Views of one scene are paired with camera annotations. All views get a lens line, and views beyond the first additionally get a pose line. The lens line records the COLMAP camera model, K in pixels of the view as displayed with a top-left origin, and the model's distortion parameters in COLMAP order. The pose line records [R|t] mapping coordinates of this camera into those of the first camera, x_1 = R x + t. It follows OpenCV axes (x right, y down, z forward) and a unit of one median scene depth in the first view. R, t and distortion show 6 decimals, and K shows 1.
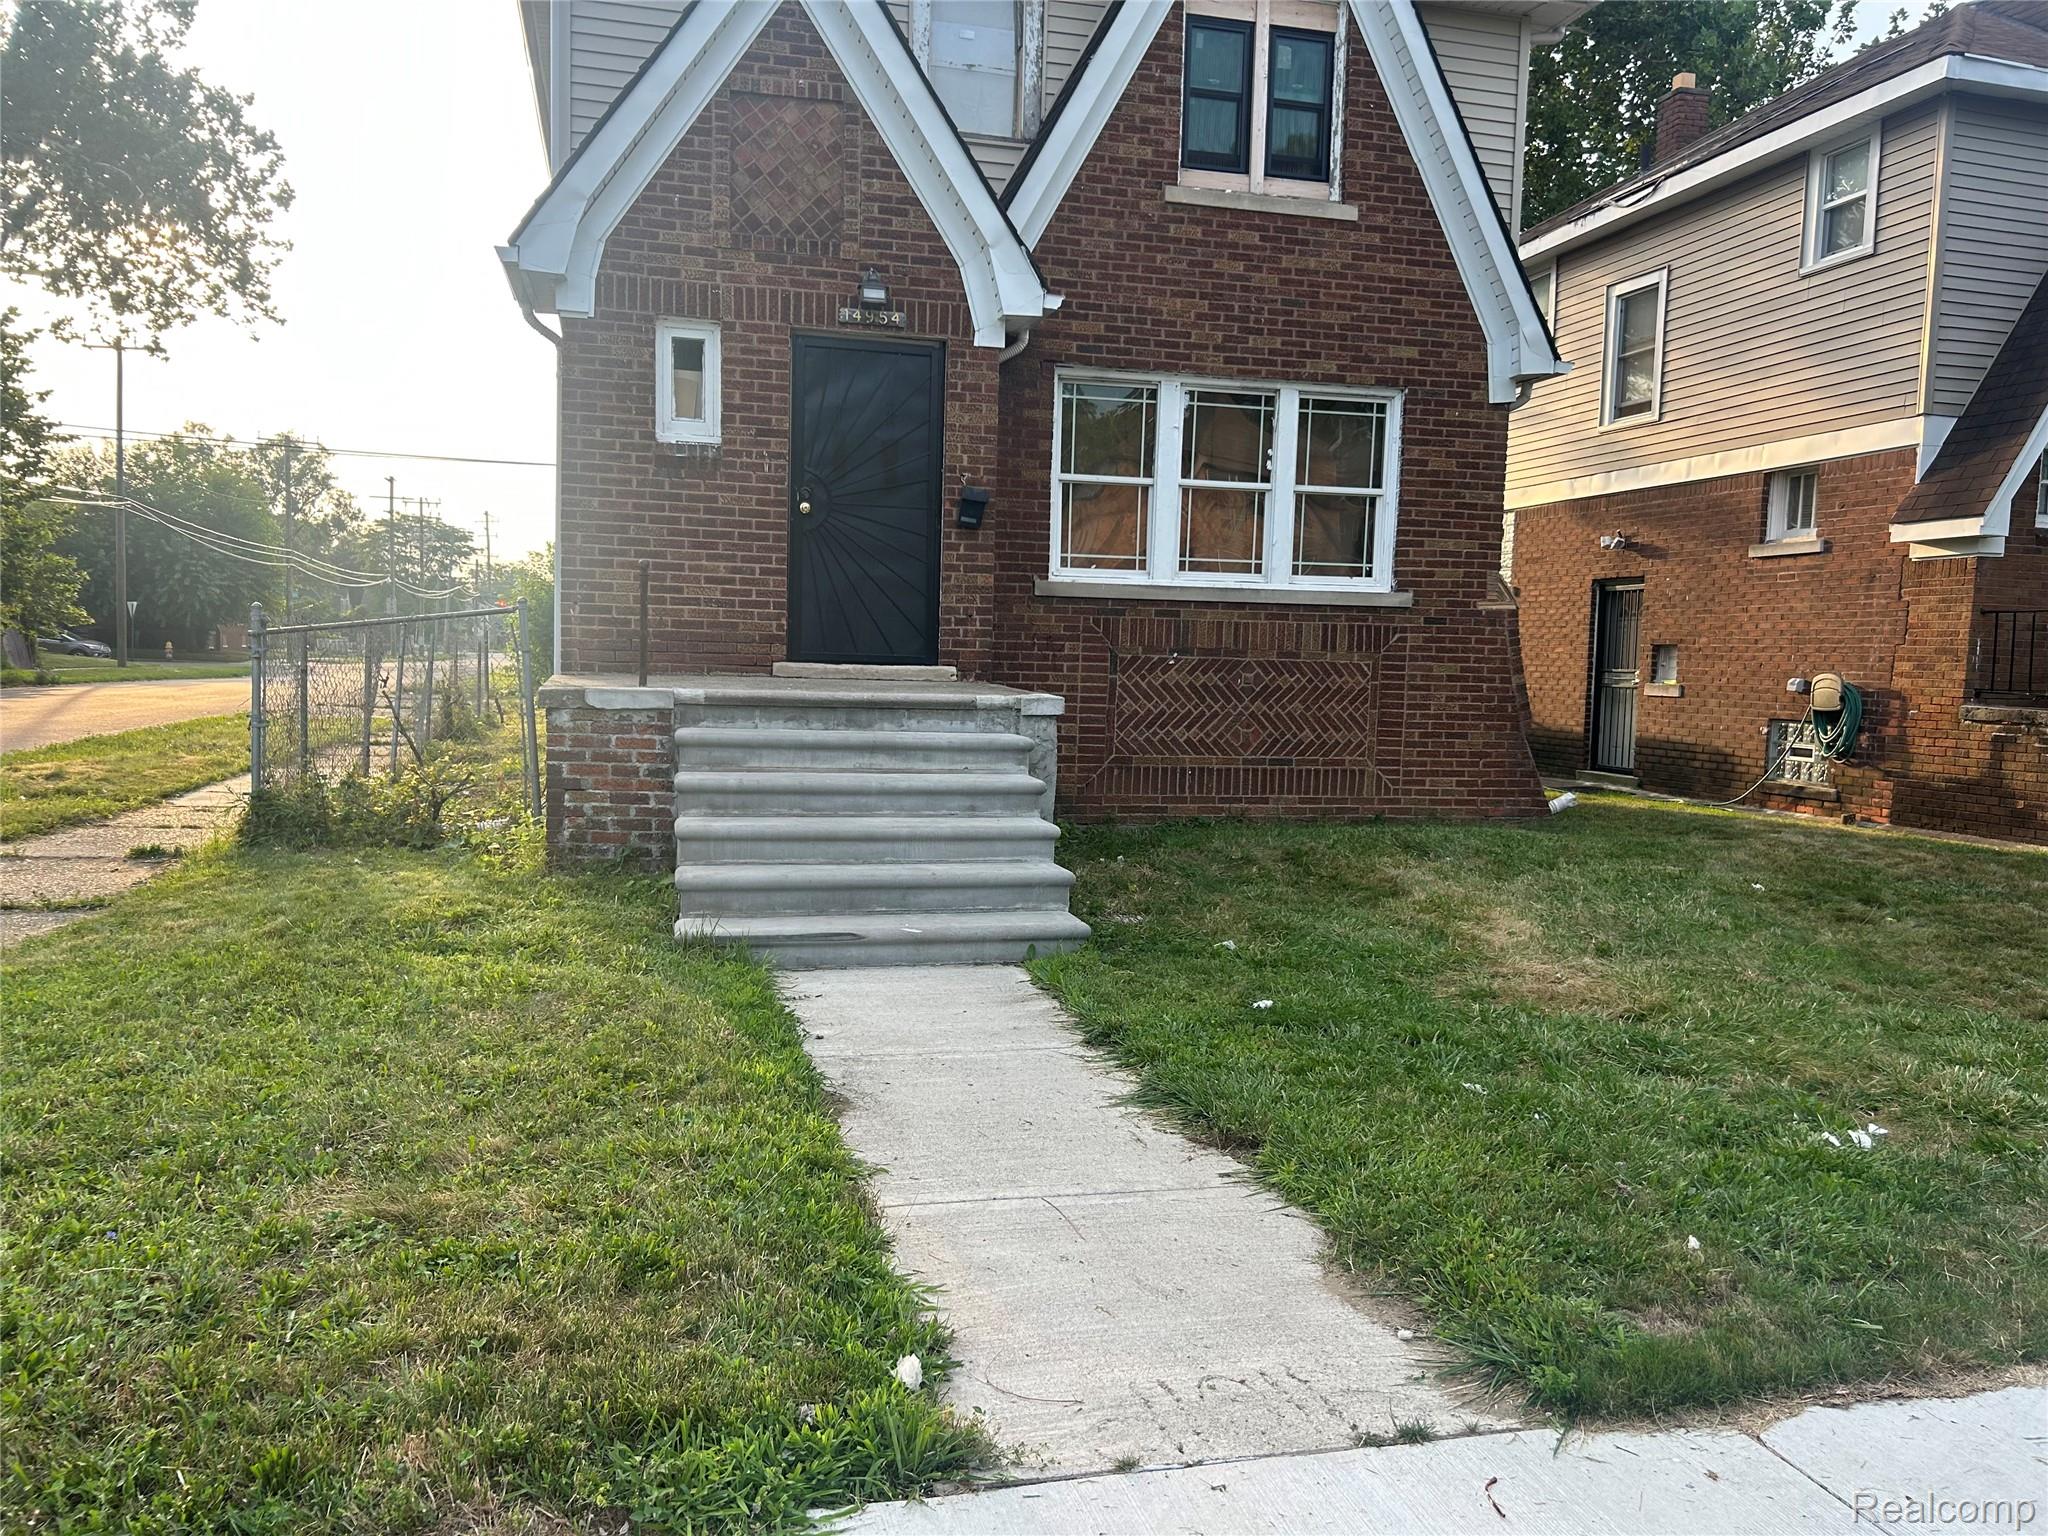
lens RADIAL K [[1547.3, 0, 1024.0], [0, 1547.3, 768.0], [0, 0, 1]] dist [0.138980, -0.187510]
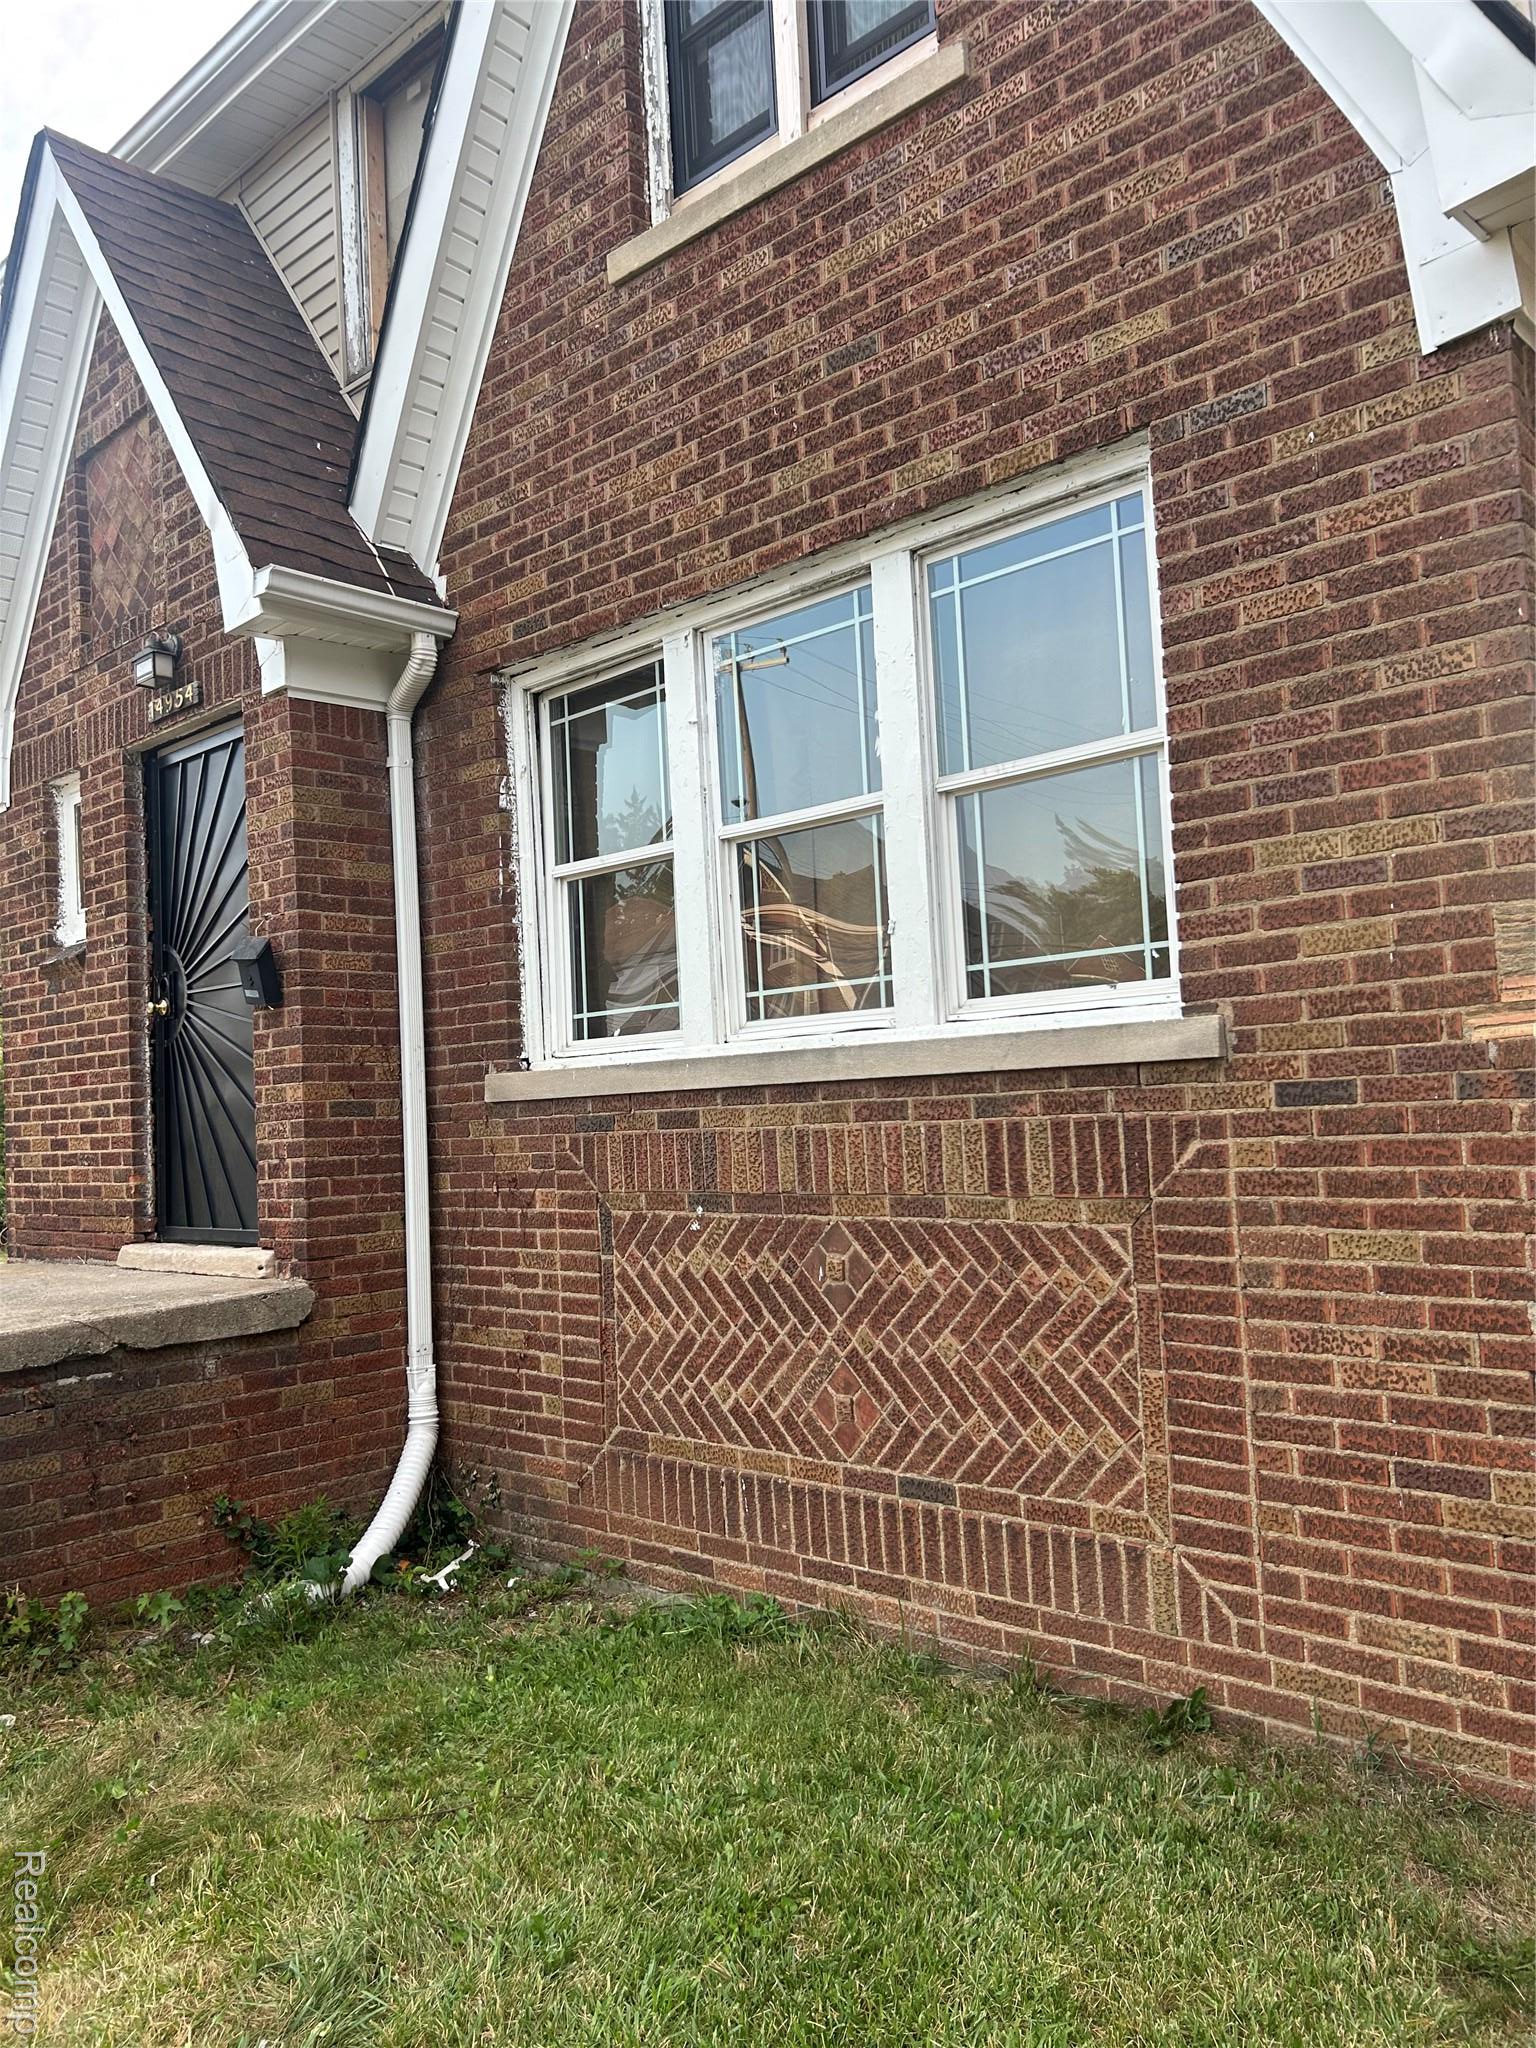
lens RADIAL K [[1537.0, 0, 768.0], [0, 1537.0, 1024.0], [0, 0, 1]] dist [0.112411, -0.188248]
pose [[0.534488, -0.097783, -0.839500, 0.488374], [0.000106, 0.993292, -0.115629, -0.075519], [0.845176, 0.061714, 0.530914, 0.779572]]
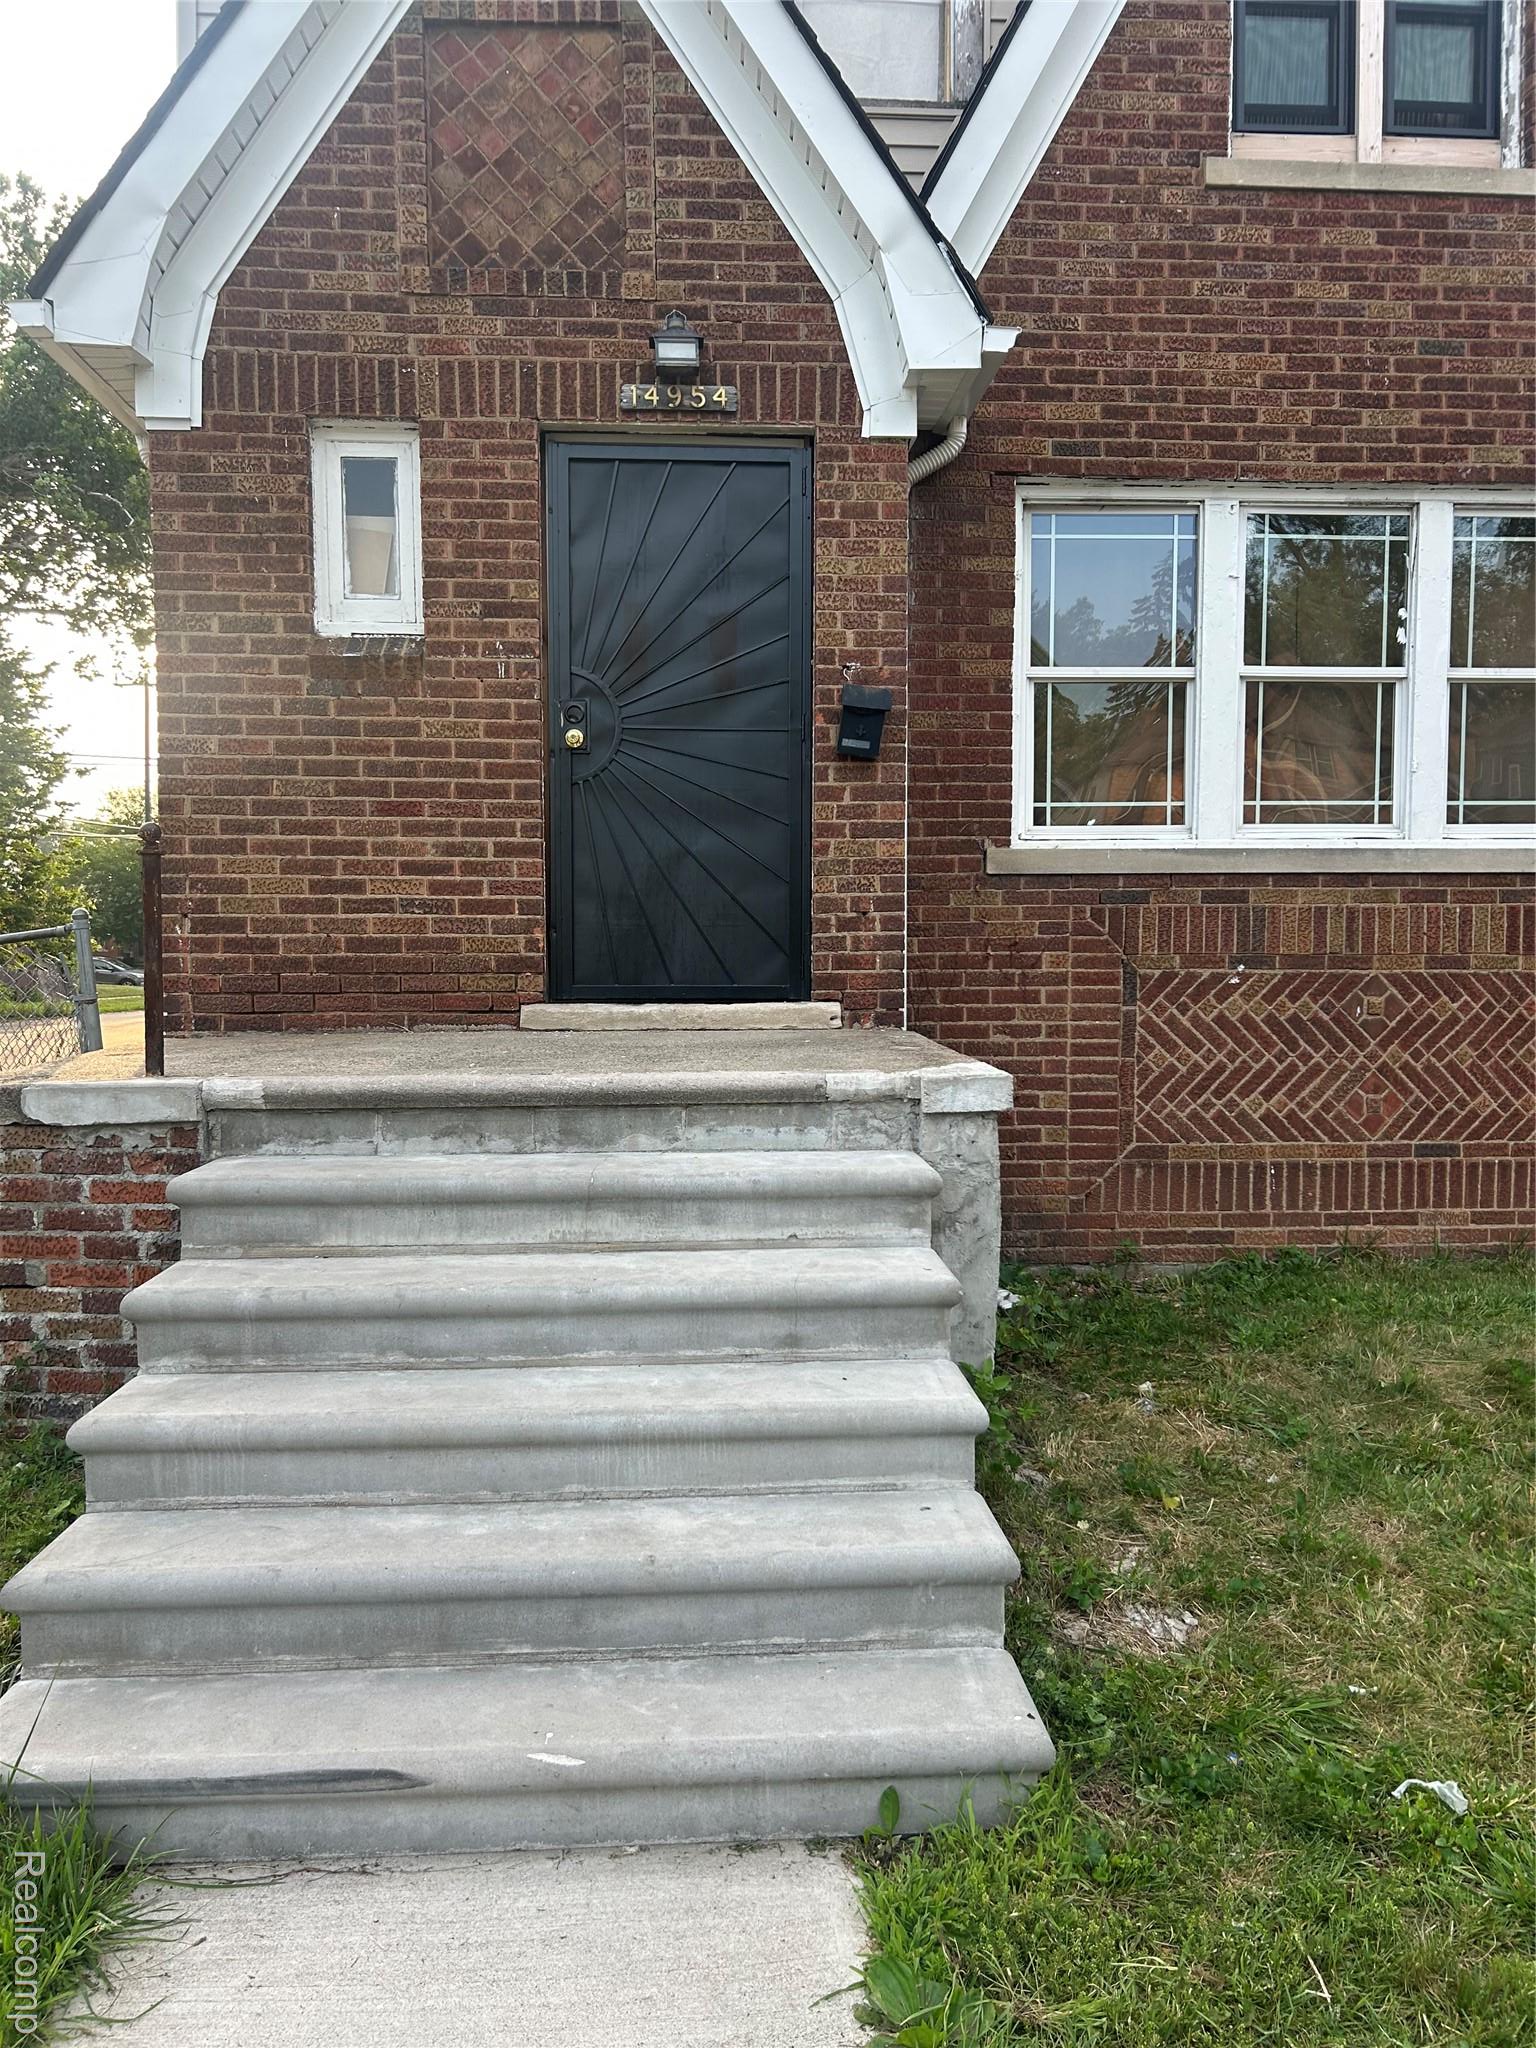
lens RADIAL K [[1518.6, 0, 796.2], [0, 1518.6, 1027.4], [0, 0, 1]] dist [0.068984, -0.053473]
pose [[0.984487, -0.021443, -0.174143, 0.033500], [0.016642, 0.999441, -0.028987, -0.037546], [0.174668, 0.025639, 0.984294, 0.414499]]
